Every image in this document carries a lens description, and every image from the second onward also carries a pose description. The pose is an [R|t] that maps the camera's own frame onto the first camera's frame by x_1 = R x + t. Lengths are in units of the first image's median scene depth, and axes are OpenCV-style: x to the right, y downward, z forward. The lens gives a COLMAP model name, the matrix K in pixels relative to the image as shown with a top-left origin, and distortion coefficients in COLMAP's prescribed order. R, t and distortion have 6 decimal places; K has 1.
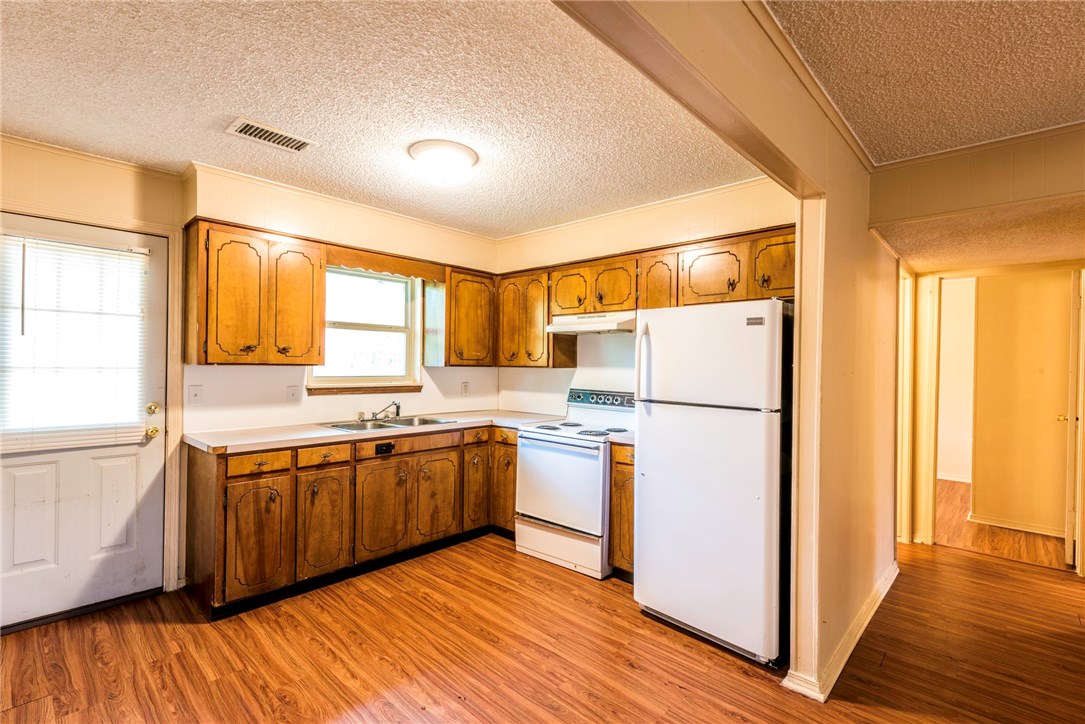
lens RADIAL K [[498.2, 0, 539.6], [0, 498.2, 363.1], [0, 0, 1]] dist [-0.000355, -0.001048]
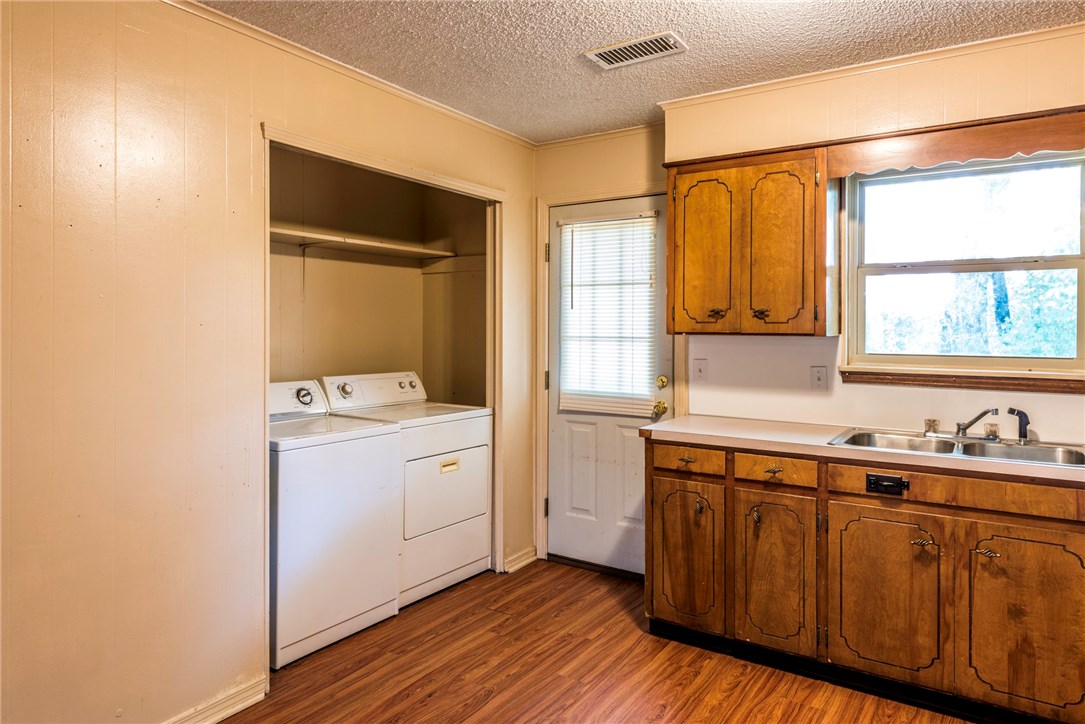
lens RADIAL K [[701.8, 0, 510.9], [0, 701.8, 330.4], [0, 0, 1]] dist [0.009911, -0.003512]
pose [[0.143245, -0.008849, -0.989648, 0.459942], [-0.001538, 0.999957, -0.009163, 0.007648], [0.989686, 0.002835, 0.143226, 0.526776]]
